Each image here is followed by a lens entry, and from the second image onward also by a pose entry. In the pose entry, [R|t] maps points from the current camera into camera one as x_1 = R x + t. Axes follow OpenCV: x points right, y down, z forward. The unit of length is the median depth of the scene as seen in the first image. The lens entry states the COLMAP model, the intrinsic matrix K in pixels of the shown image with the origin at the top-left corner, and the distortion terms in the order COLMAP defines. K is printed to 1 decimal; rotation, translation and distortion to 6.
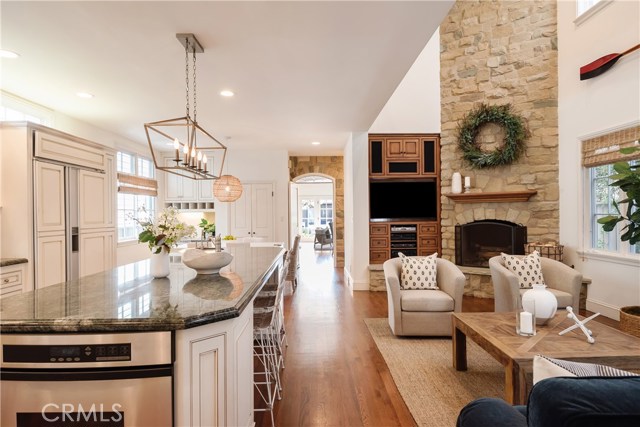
lens RADIAL K [[389.0, 0, 321.7], [0, 389.0, 213.8], [0, 0, 1]] dist [-0.003262, -0.006903]
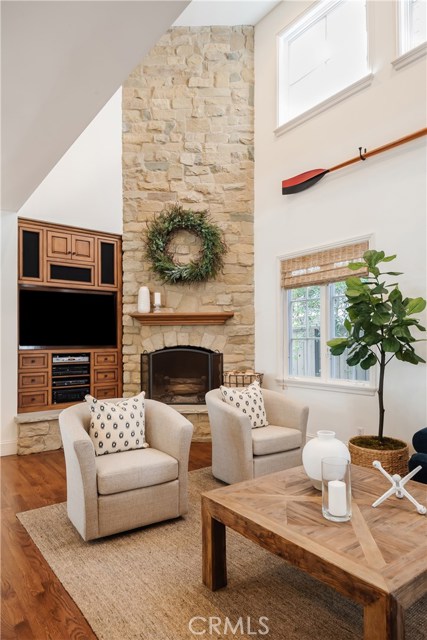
lens RADIAL K [[399.1, 0, 234.9], [0, 399.1, 337.8], [0, 0, 1]] dist [0.012946, -0.008873]
pose [[0.790281, 0.013675, 0.612592, -0.003736], [-0.002273, 0.999809, -0.019386, 0.015001], [-0.612741, 0.013928, 0.790161, 0.268653]]
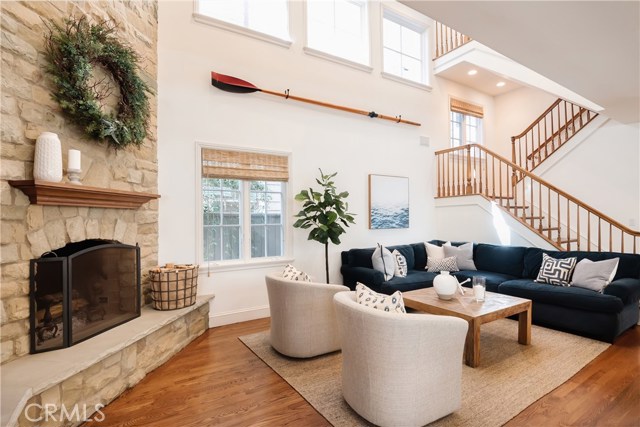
lens RADIAL K [[327.8, 0, 304.5], [0, 327.8, 218.0], [0, 0, 1]] dist [-0.015819, -0.009819]
pose [[-0.508861, 0.022453, 0.860556, -0.105377], [0.019357, 0.999705, -0.014638, -0.002950], [-0.860631, 0.009209, -0.509146, 1.029797]]
